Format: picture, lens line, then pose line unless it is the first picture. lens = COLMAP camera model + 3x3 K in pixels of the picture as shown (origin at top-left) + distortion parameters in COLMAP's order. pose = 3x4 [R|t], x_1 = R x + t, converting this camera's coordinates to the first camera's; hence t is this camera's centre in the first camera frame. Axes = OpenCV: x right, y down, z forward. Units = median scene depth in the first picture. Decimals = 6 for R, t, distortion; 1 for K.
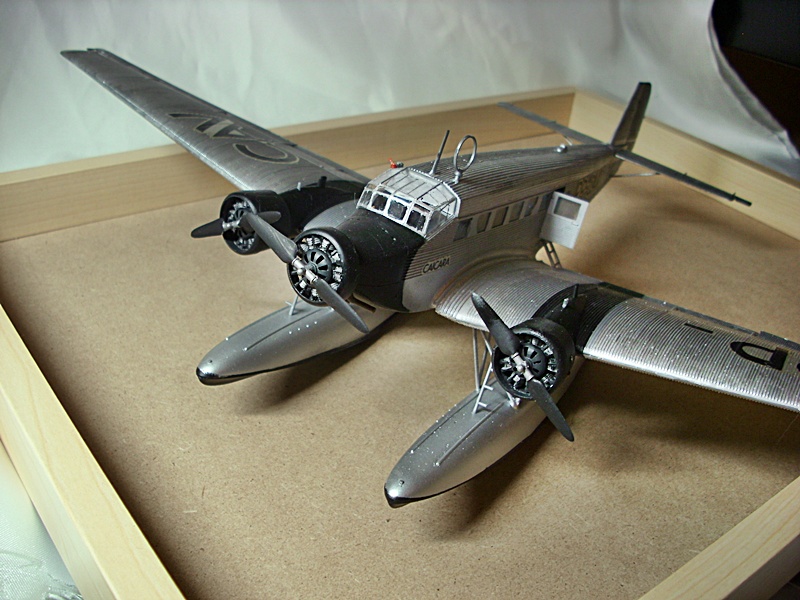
lens RADIAL K [[858.9, 0, 400.0], [0, 858.9, 300.0], [0, 0, 1]] dist [-0.127429, 0.043525]
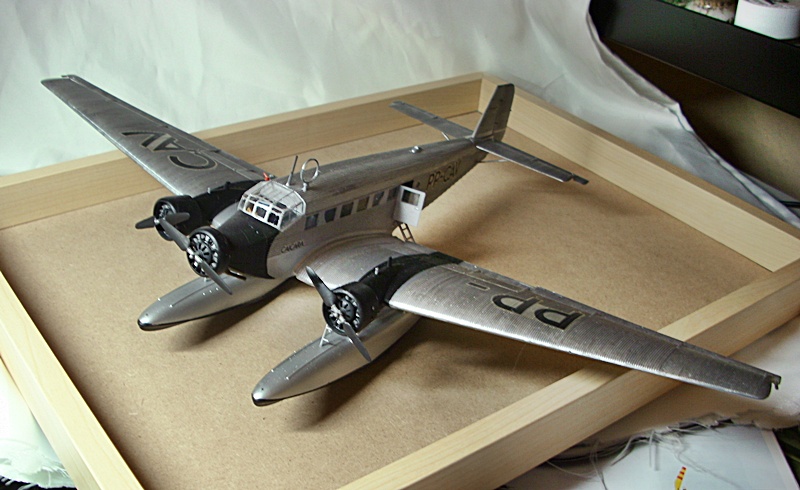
lens RADIAL K [[919.4, 0, 370.1], [0, 919.4, 285.3], [0, 0, 1]] dist [-0.116407, -0.001392]
pose [[0.998414, -0.020583, -0.052394, 0.222033], [0.022533, 0.999065, 0.036906, -0.025816], [0.051585, -0.038029, 0.997944, -0.498447]]
